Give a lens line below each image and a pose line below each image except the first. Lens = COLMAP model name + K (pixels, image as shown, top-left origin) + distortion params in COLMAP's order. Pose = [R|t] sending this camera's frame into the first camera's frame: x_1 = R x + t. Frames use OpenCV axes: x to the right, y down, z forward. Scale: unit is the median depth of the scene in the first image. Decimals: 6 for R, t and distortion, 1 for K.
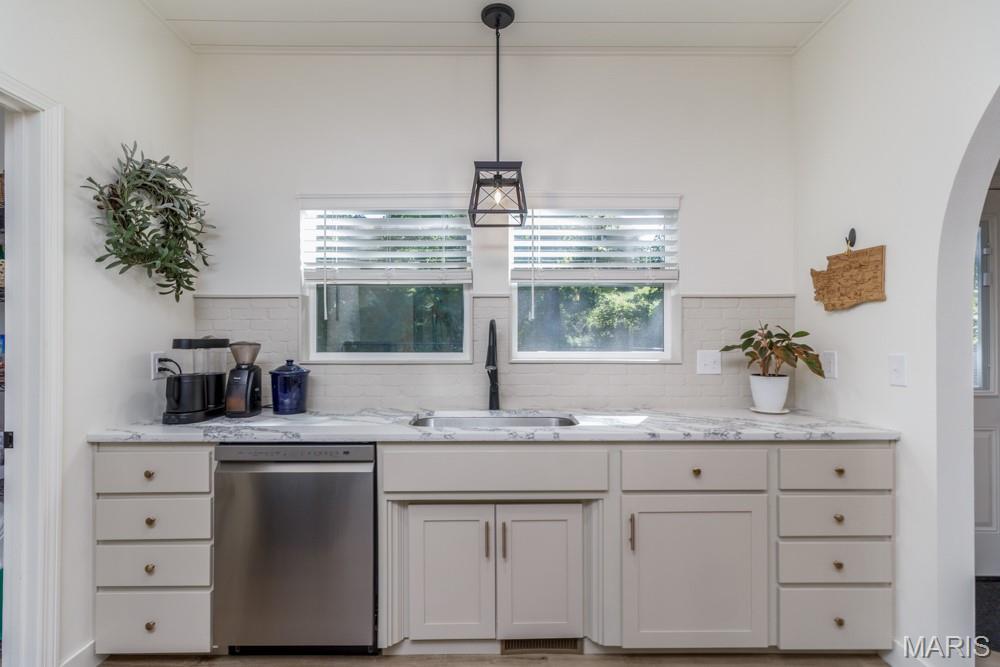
lens RADIAL K [[486.8, 0, 500.8], [0, 486.8, 332.6], [0, 0, 1]] dist [0.000478, 0.000338]
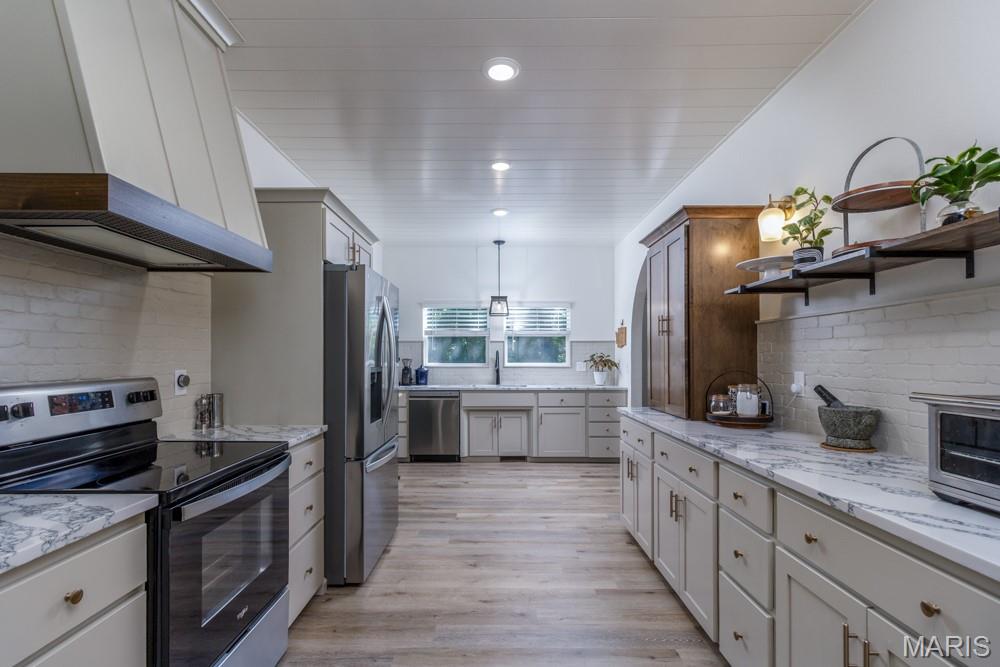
lens RADIAL K [[486.8, 0, 499.2], [0, 486.8, 341.0], [0, 0, 1]] dist [0.000478, 0.000338]
pose [[0.999852, -0.000086, -0.017189, 0.041356], [-0.000124, 0.999925, -0.012207, -0.048039], [0.017188, 0.012207, 0.999778, -1.700891]]
